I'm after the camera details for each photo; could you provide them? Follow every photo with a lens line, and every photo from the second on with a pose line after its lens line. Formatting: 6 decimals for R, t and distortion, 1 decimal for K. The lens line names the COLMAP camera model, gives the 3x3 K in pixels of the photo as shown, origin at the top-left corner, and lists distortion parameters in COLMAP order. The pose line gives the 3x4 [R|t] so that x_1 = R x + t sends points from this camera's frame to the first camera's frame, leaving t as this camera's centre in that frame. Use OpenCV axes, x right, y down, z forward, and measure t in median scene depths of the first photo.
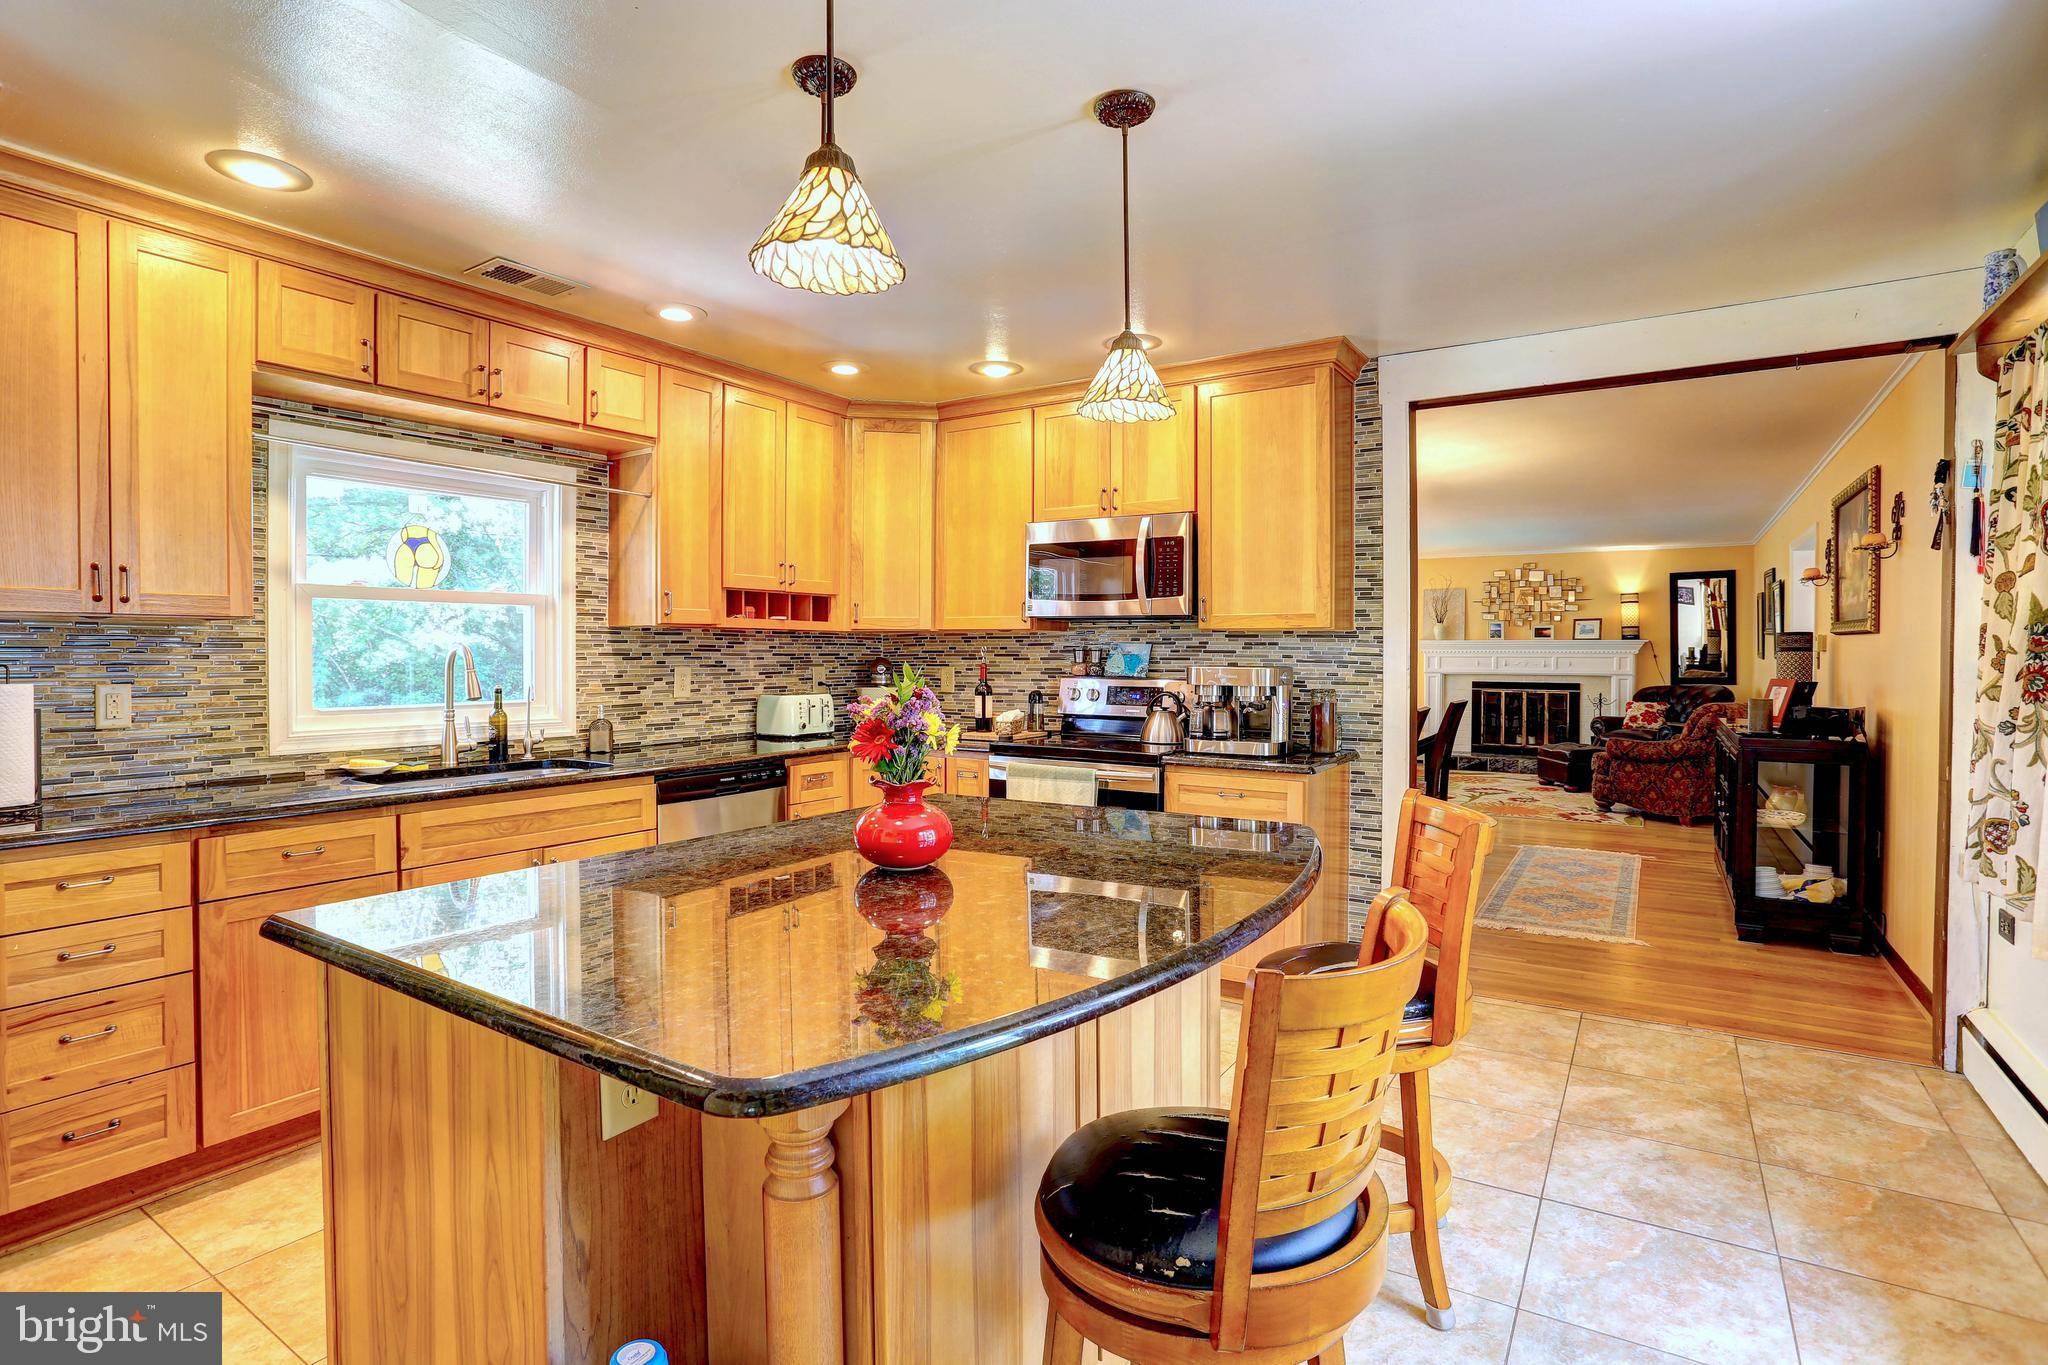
lens RADIAL K [[1028.5, 0, 1043.5], [0, 1028.5, 670.7], [0, 0, 1]] dist [-0.061494, 0.007917]
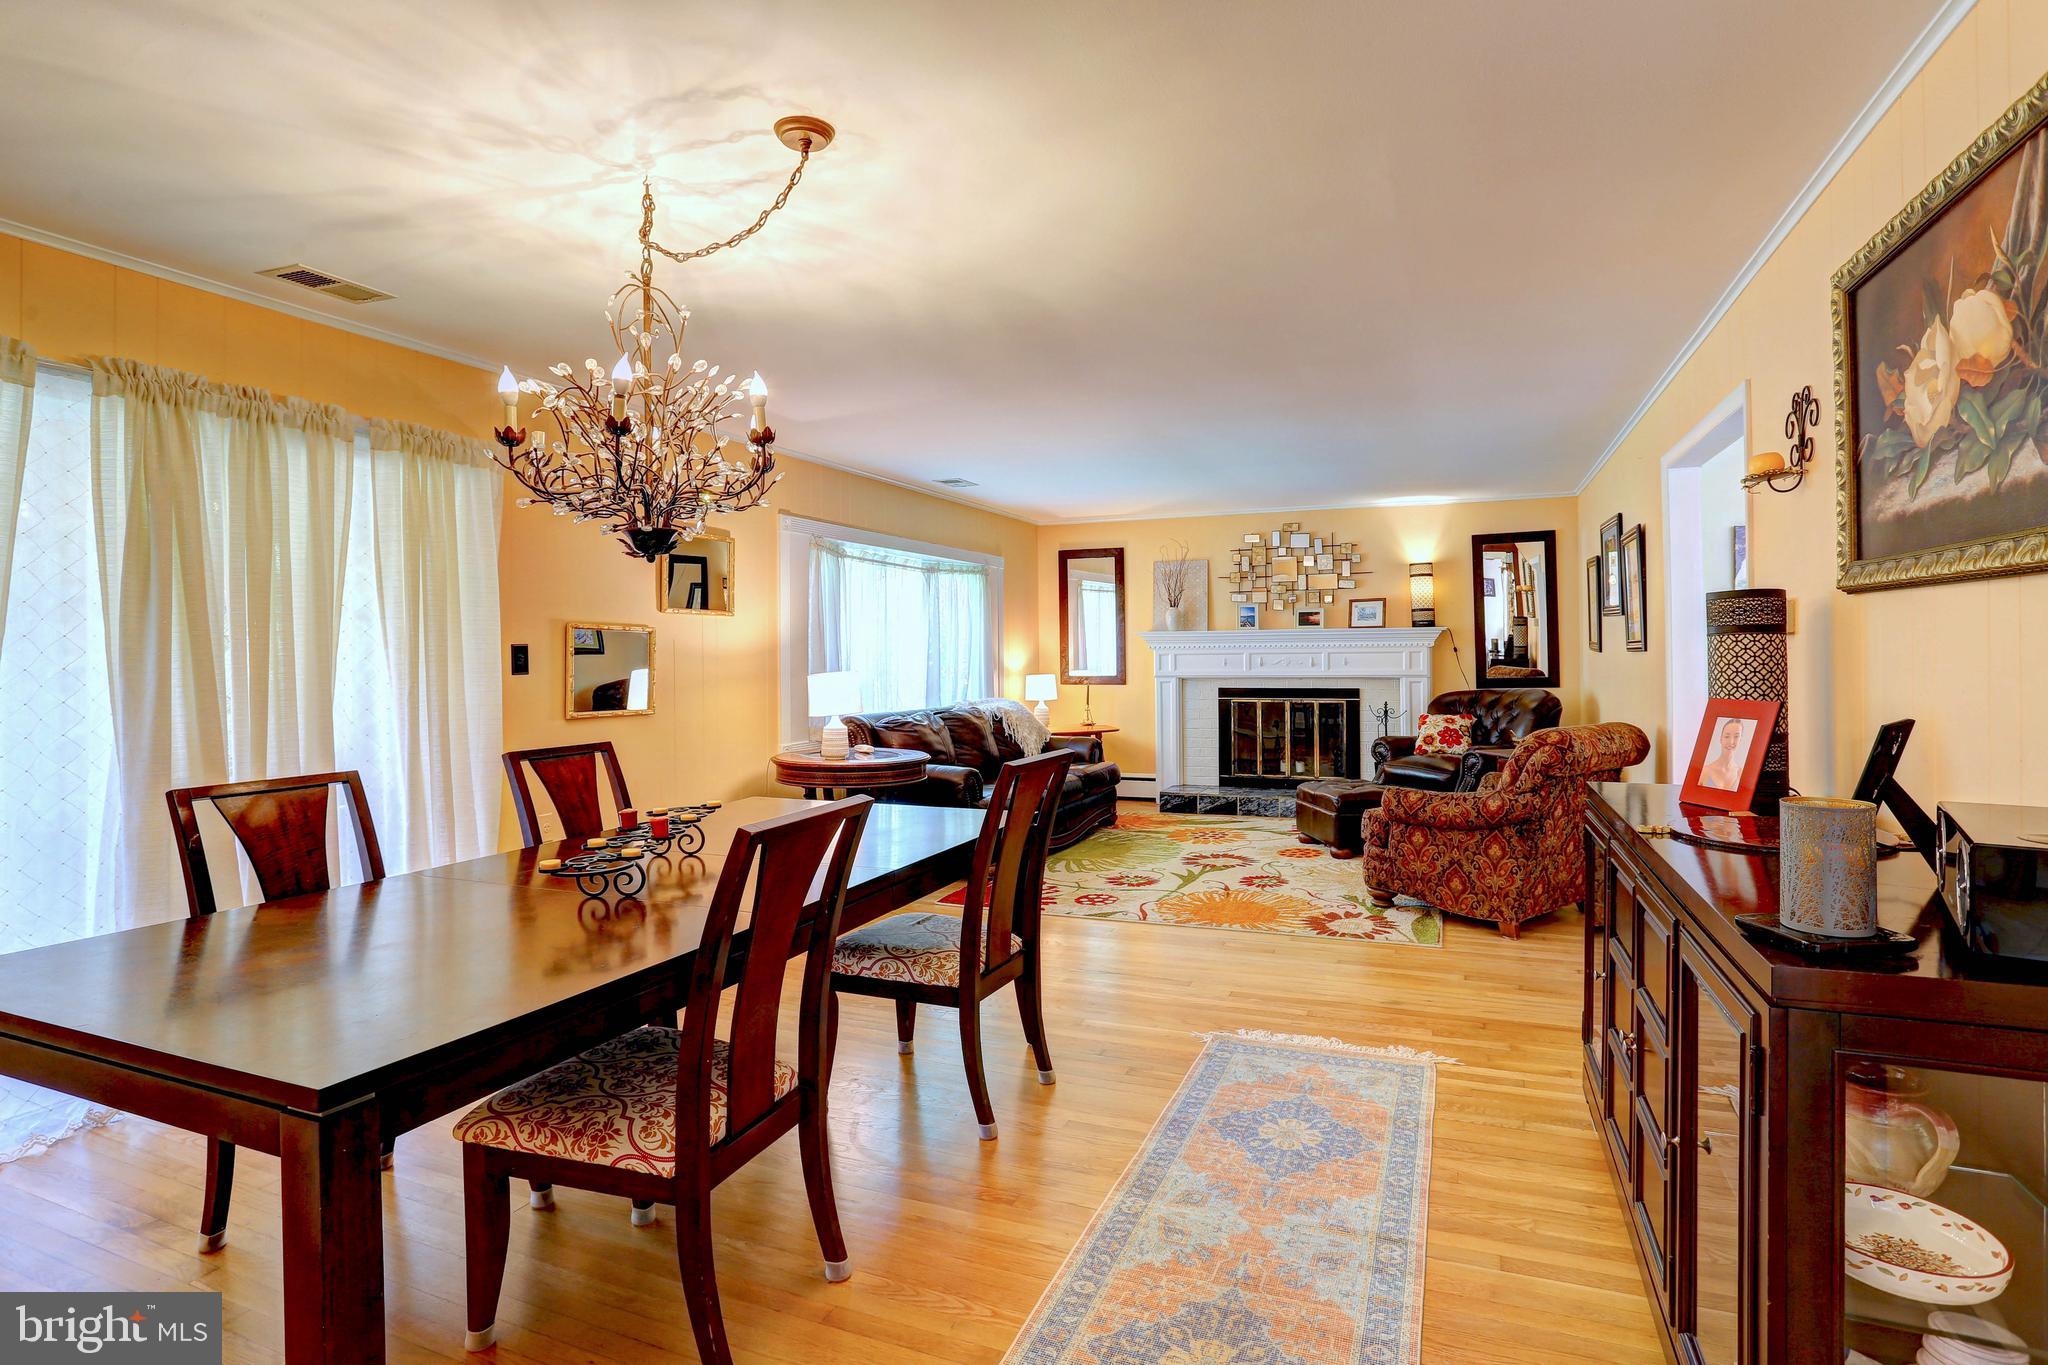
lens RADIAL K [[1028.5, 0, 1081.7], [0, 1028.5, 650.9], [0, 0, 1]] dist [-0.061494, 0.007917]
pose [[0.981132, -0.011945, 0.192970, 0.202934], [0.015736, 0.999712, -0.018125, -0.004454], [-0.192698, 0.020820, 0.981037, 0.333042]]
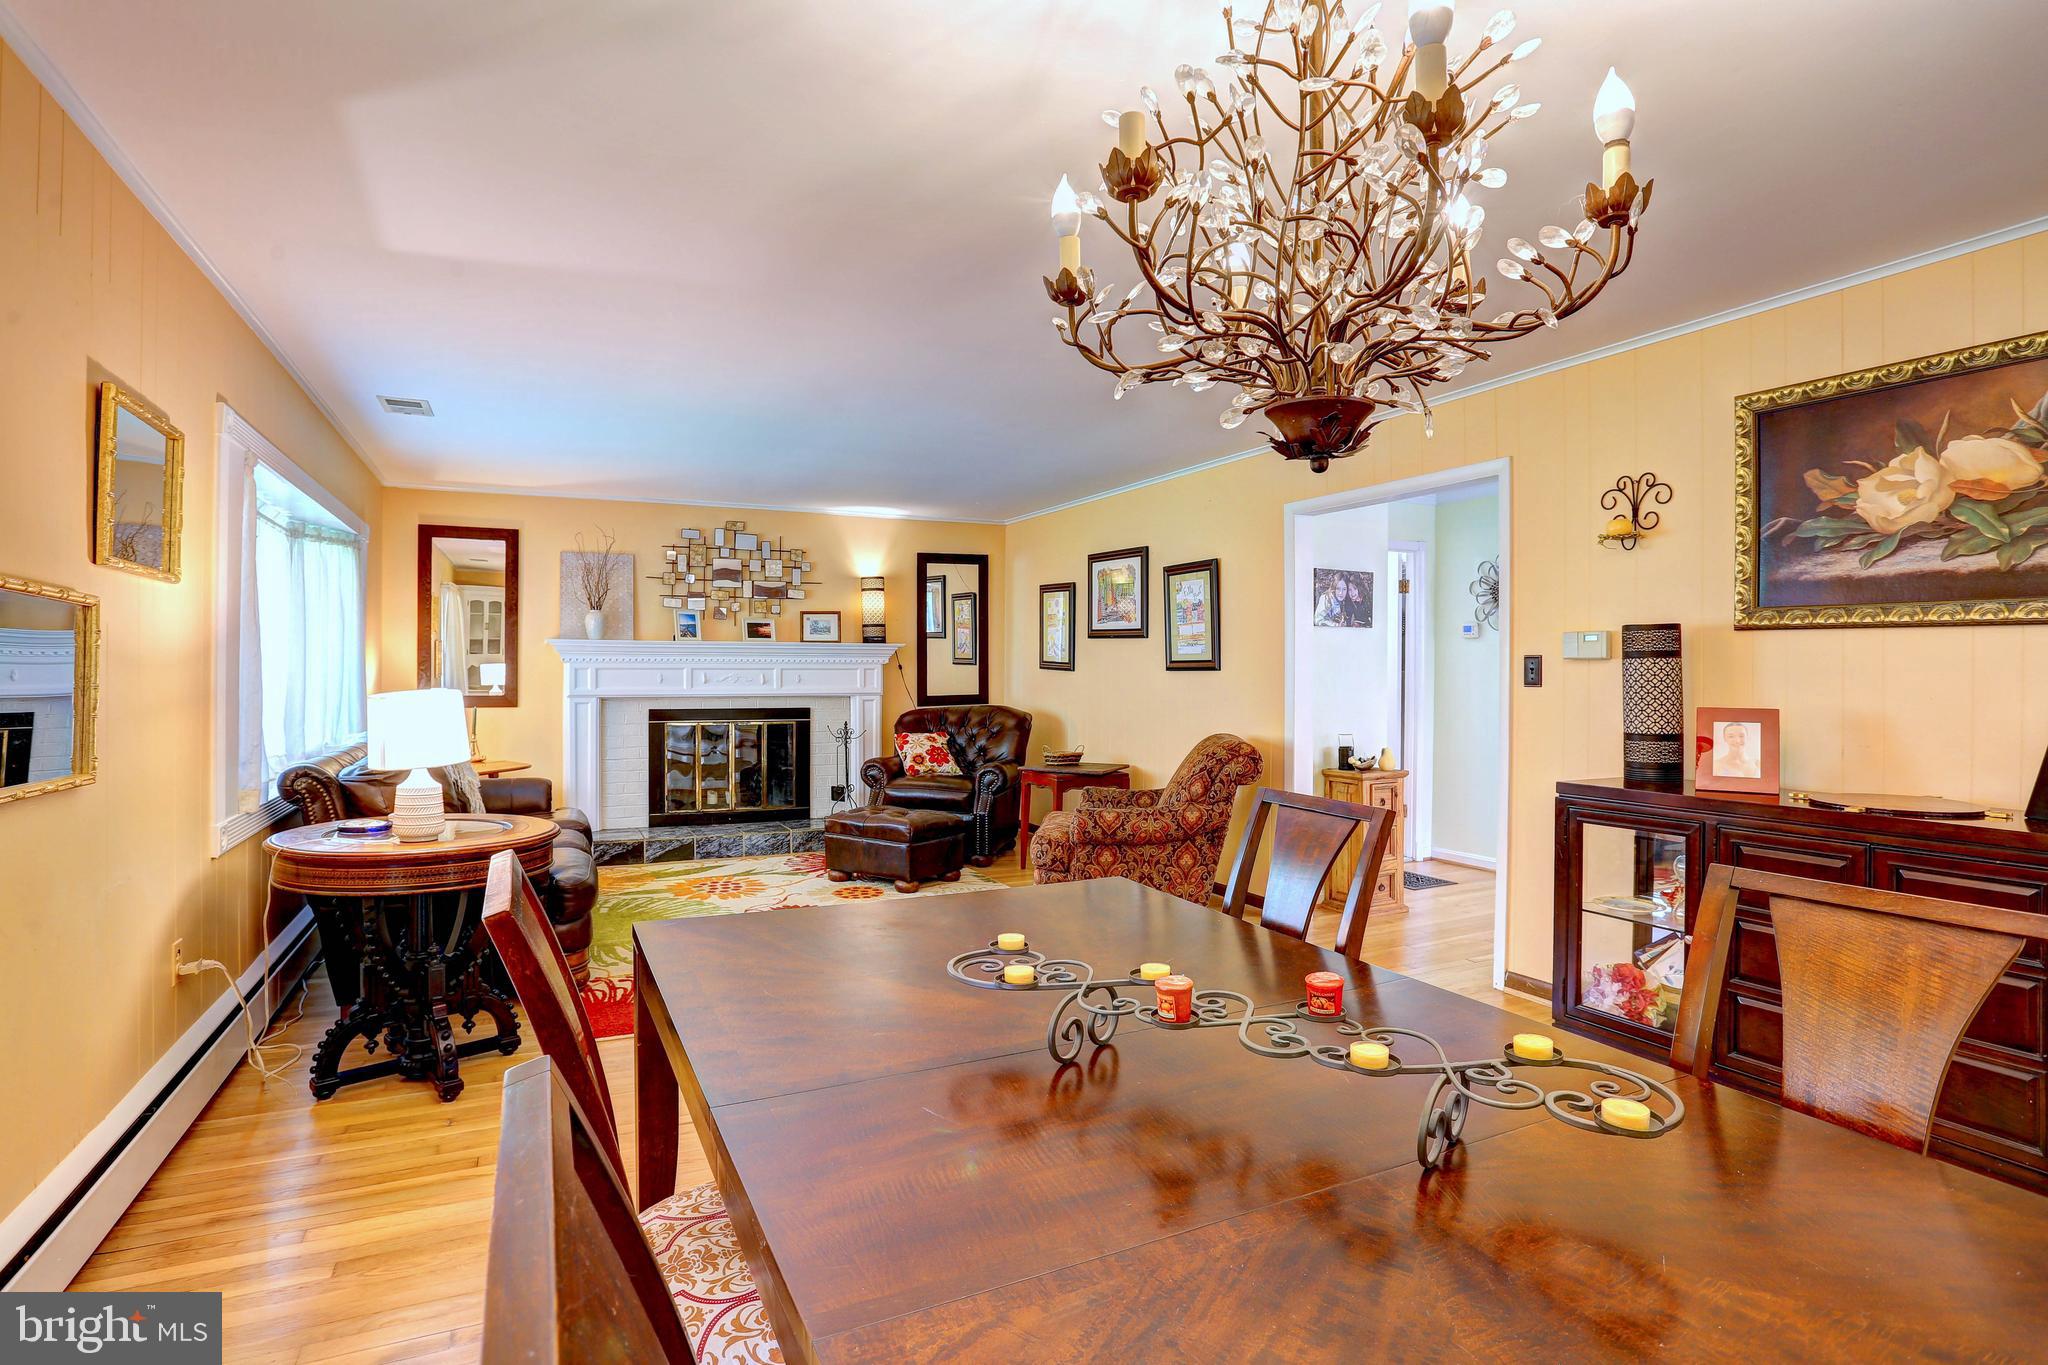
lens RADIAL K [[1028.5, 0, 1013.0], [0, 1028.5, 664.9], [0, 0, 1]] dist [-0.061494, 0.007917]
pose [[0.542001, 0.002106, 0.840375, 0.036616], [0.012414, 0.999868, -0.010512, -0.007421], [-0.840286, 0.016130, 0.541903, 0.538598]]
